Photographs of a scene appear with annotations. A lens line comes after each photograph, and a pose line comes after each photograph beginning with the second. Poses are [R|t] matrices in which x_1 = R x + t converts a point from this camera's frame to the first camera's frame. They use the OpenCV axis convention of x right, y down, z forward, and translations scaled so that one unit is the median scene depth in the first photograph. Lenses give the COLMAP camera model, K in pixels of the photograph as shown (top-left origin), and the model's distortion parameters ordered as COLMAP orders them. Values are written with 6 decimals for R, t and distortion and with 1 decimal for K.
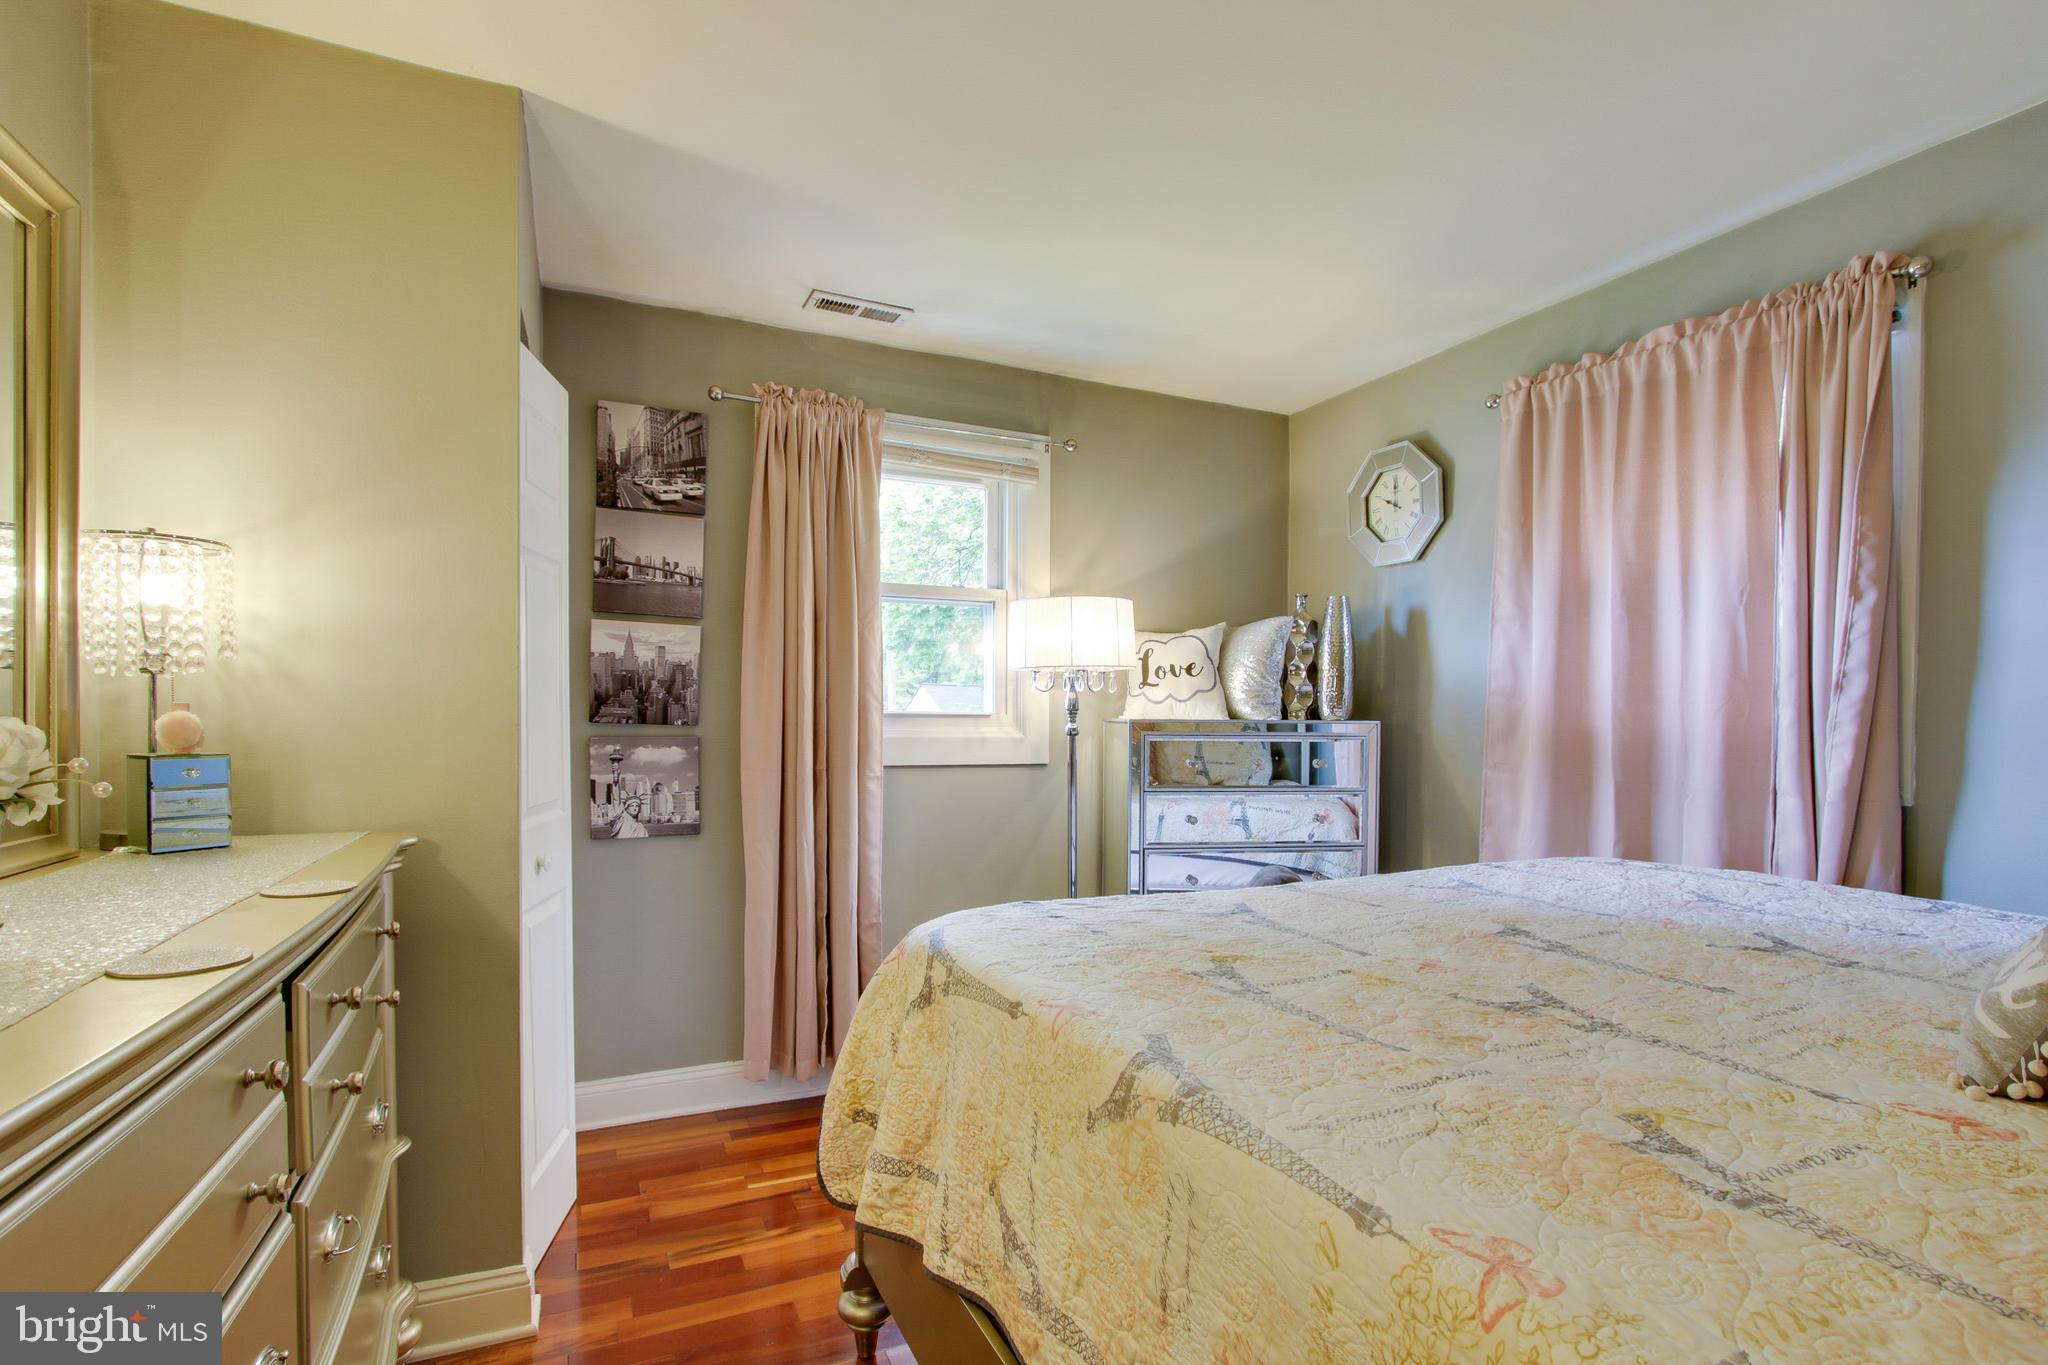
lens RADIAL K [[972.6, 0, 1059.4], [0, 972.6, 740.7], [0, 0, 1]] dist [-0.016940, 0.004012]
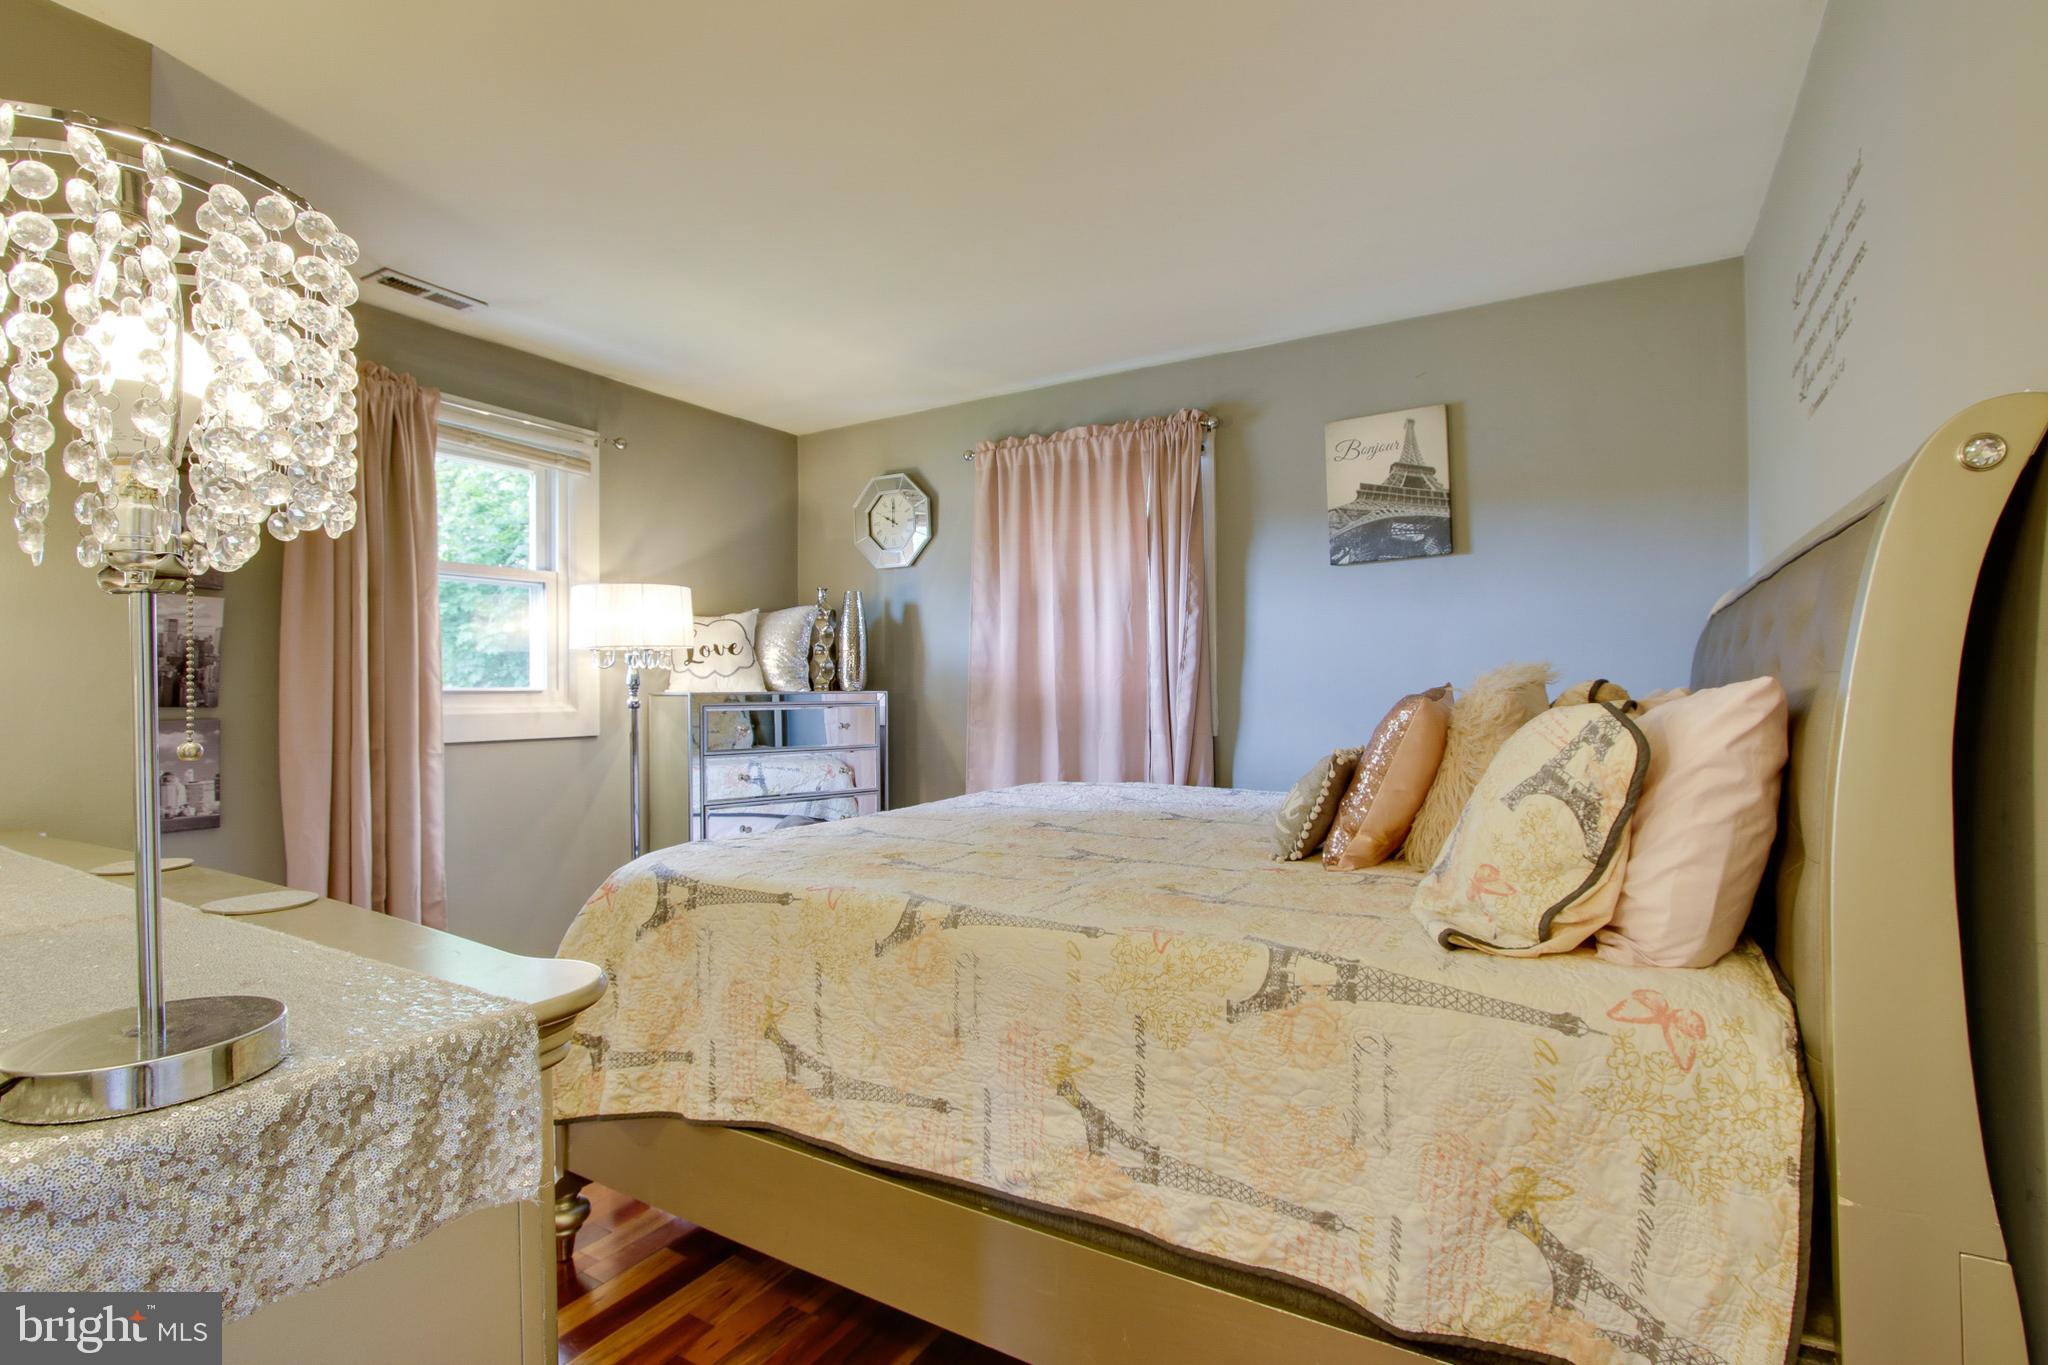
lens RADIAL K [[972.6, 0, 1022.3], [0, 972.6, 687.9], [0, 0, 1]] dist [-0.016940, 0.004012]
pose [[0.832504, -0.013746, 0.553848, -0.249272], [0.027359, 0.999492, -0.016317, 0.001862], [-0.553343, 0.028737, 0.832458, -0.171764]]
